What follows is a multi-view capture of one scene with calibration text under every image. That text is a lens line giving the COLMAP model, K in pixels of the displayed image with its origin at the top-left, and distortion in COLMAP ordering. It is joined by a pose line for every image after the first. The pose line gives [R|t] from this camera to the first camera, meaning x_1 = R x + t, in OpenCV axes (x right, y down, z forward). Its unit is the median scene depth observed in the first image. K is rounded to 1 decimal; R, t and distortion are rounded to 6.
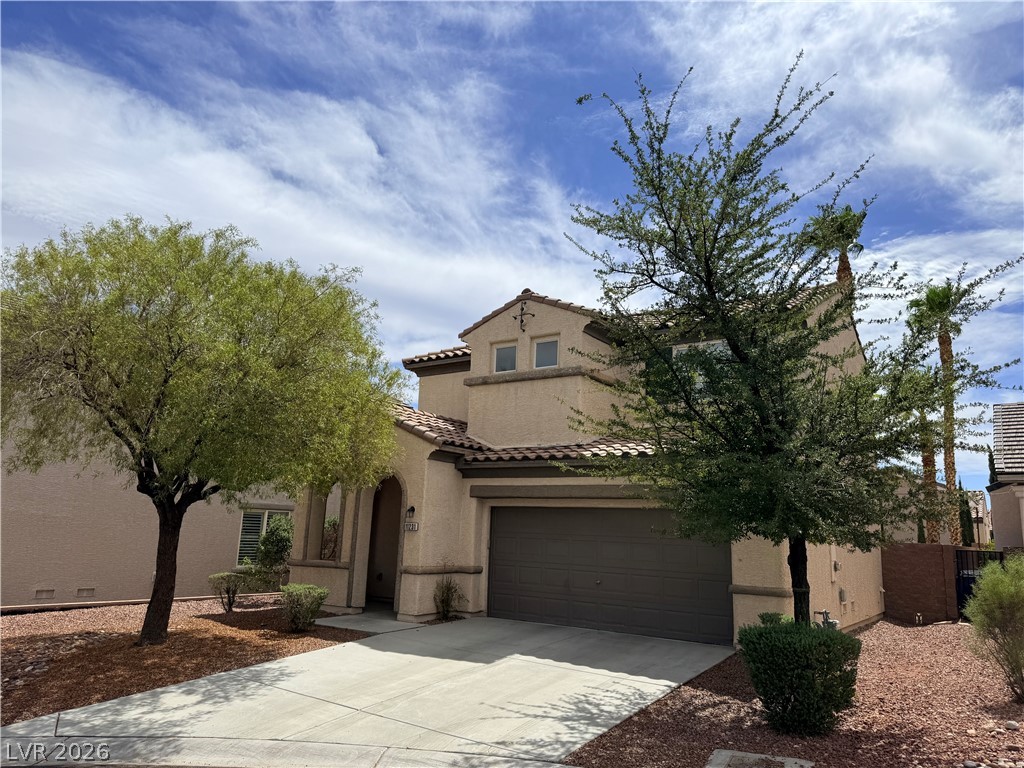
lens RADIAL K [[700.3, 0, 512.0], [0, 700.3, 384.0], [0, 0, 1]] dist [0.136881, -0.226369]
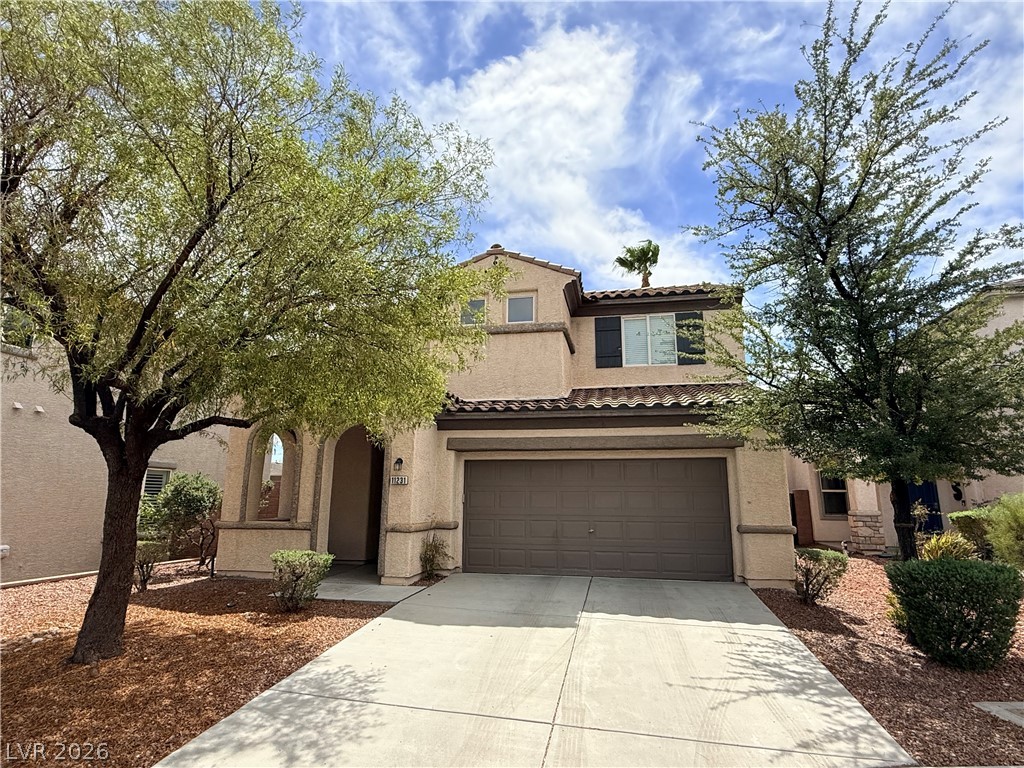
lens RADIAL K [[544.5, 0, 512.0], [0, 544.5, 384.0], [0, 0, 1]] dist [0.001689, 0.000653]
pose [[0.917635, 0.056217, 0.393428, -0.278583], [-0.059014, 0.998245, -0.004996, 0.072563], [-0.393018, -0.018633, 0.919342, 0.299809]]
